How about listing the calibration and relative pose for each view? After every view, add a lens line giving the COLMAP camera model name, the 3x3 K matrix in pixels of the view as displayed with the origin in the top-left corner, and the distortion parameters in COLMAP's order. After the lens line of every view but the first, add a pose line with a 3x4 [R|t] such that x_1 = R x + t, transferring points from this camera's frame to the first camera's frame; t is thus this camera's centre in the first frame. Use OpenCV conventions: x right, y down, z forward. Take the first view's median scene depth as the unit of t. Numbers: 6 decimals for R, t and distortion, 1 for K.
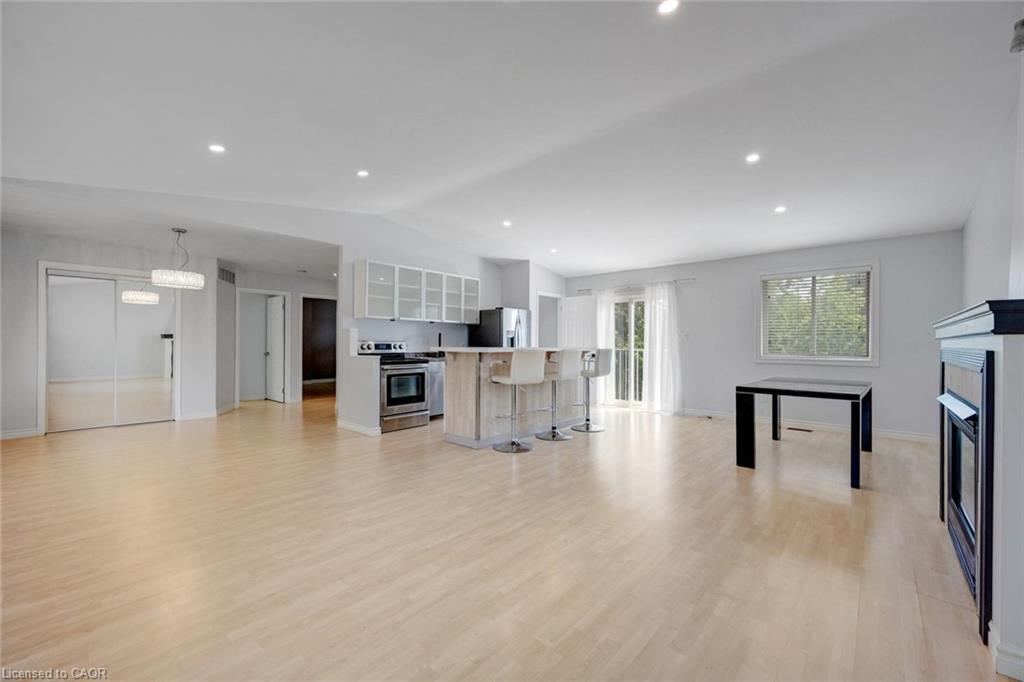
lens RADIAL K [[408.3, 0, 514.7], [0, 408.3, 339.3], [0, 0, 1]] dist [0.000420, -0.000934]
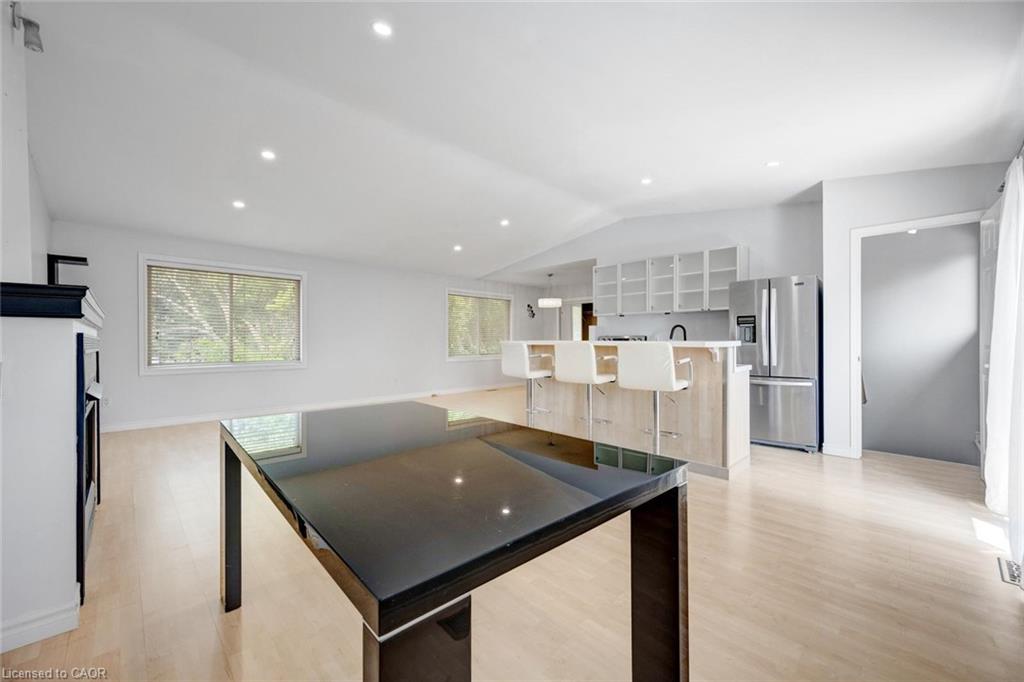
lens RADIAL K [[408.3, 0, 507.6], [0, 408.3, 346.2], [0, 0, 1]] dist [0.000420, -0.000934]
pose [[-0.089779, 0.006742, -0.995939, 0.776151], [0.011716, 0.999915, 0.005712, 0.022023], [0.995893, -0.011156, -0.089851, 0.807497]]
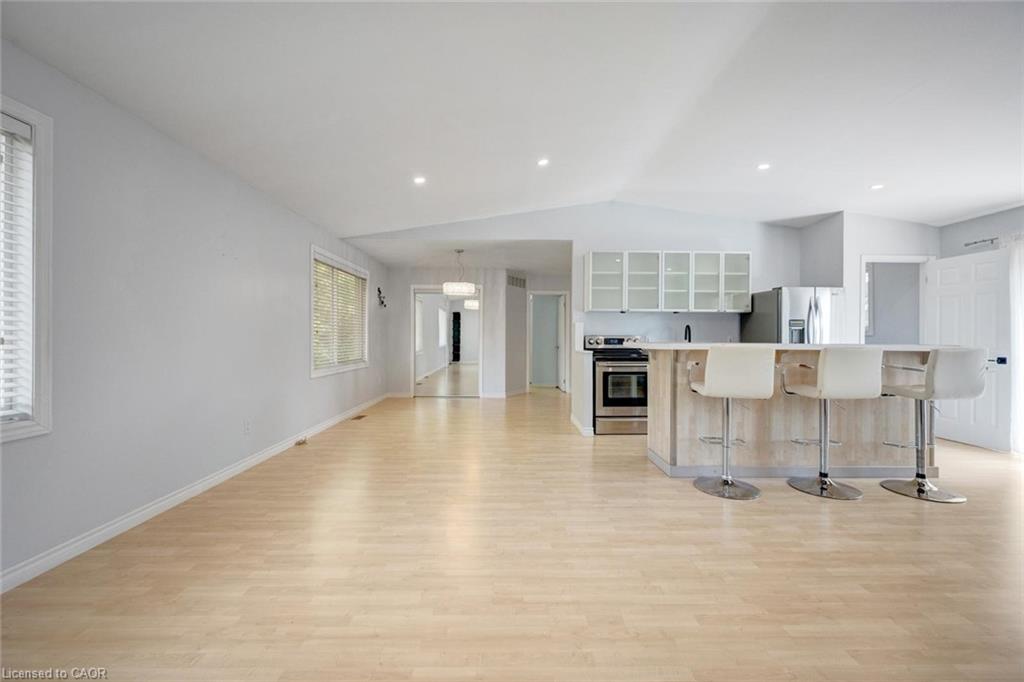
lens RADIAL K [[408.3, 0, 515.3], [0, 408.3, 337.2], [0, 0, 1]] dist [0.000420, -0.000934]
pose [[0.672202, -0.002487, -0.740364, 0.213050], [0.006914, 0.999972, 0.002918, 0.003854], [0.740336, -0.007081, 0.672200, 0.215178]]
